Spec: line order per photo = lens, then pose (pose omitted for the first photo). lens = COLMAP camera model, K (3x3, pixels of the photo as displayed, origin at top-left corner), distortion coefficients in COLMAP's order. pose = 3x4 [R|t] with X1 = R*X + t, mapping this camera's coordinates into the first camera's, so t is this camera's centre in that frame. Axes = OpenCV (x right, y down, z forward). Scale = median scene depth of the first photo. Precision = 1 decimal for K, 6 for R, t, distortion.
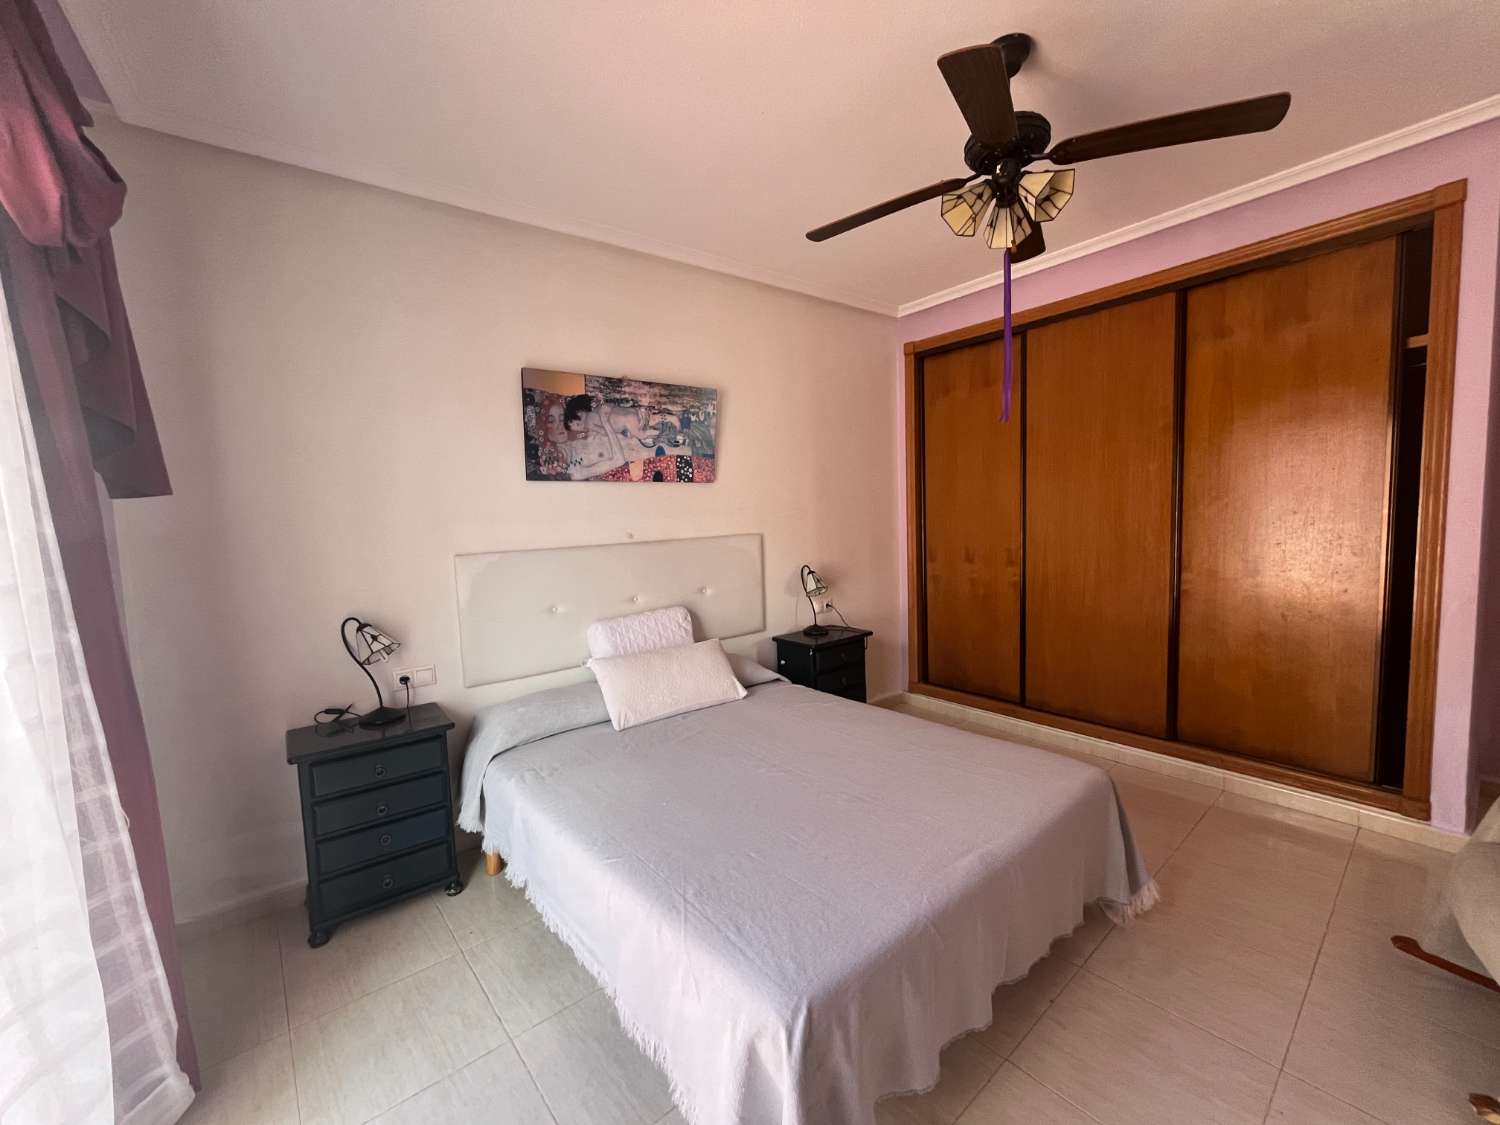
lens RADIAL K [[607.5, 0, 744.1], [0, 607.5, 561.3], [0, 0, 1]] dist [-0.003132, -0.000180]
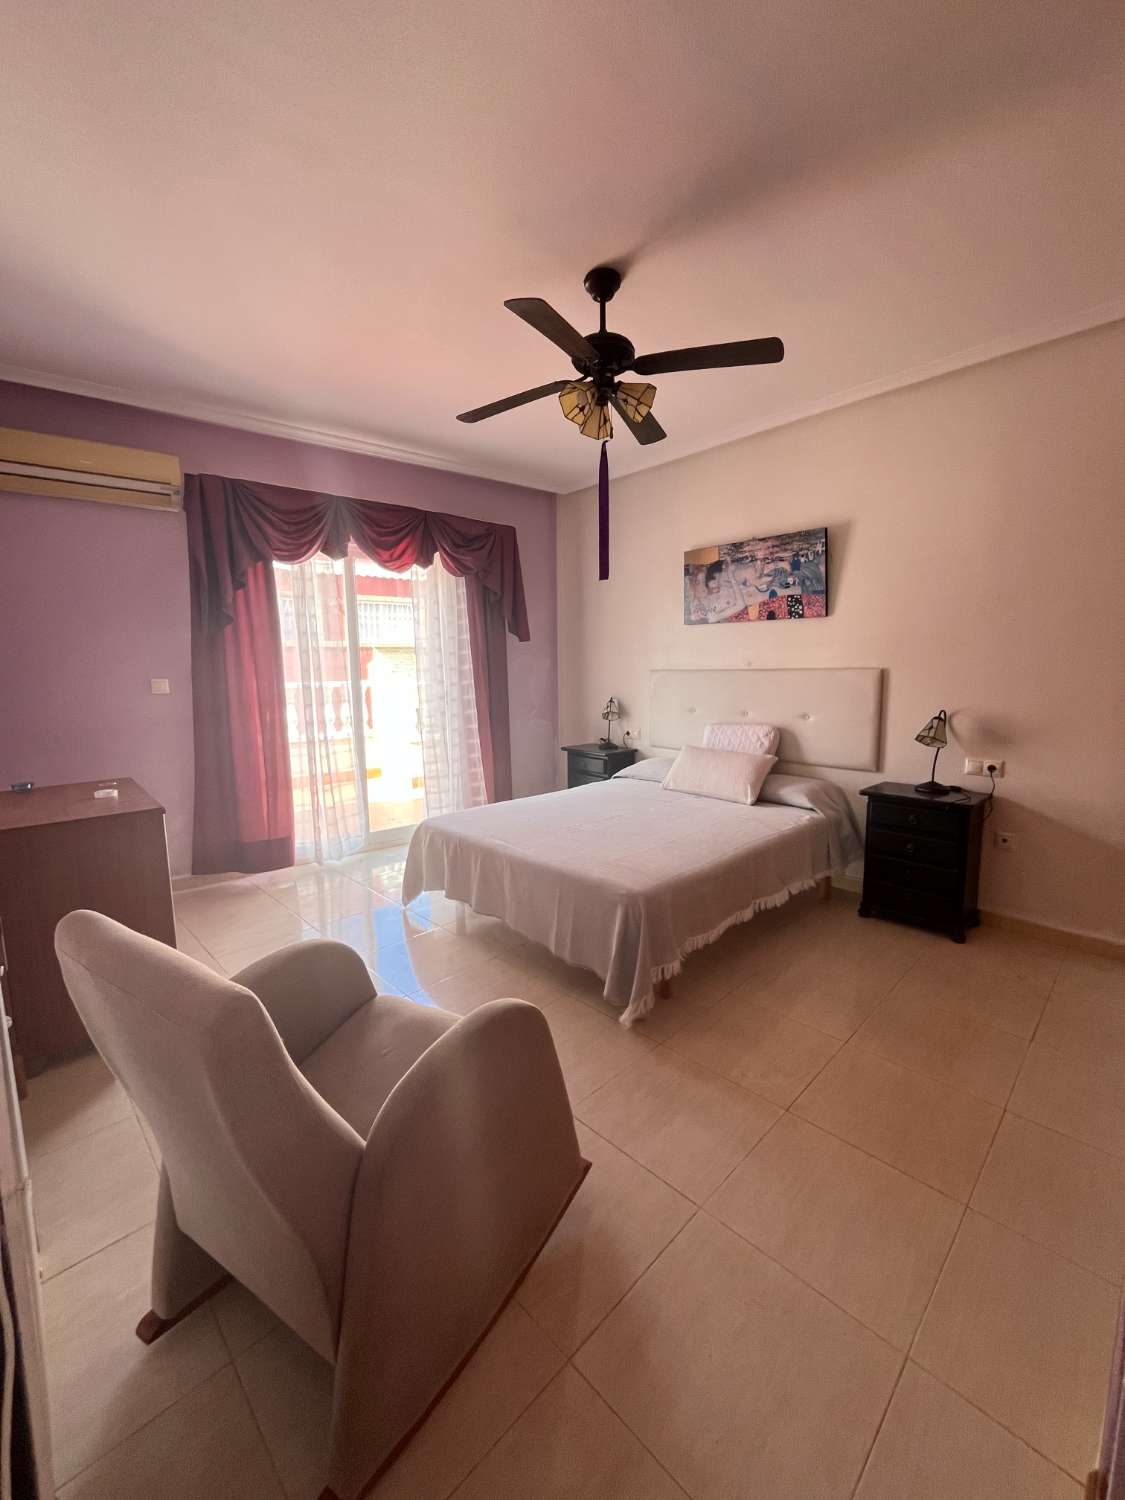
lens RADIAL K [[607.5, 0, 562.8], [0, 607.5, 746.3], [0, 0, 1]] dist [-0.003132, -0.000180]
pose [[0.079795, 0.170053, -0.982199, 1.078955], [-0.068617, 0.983941, 0.164780, -0.055218], [0.994447, 0.054247, 0.090182, 0.505687]]
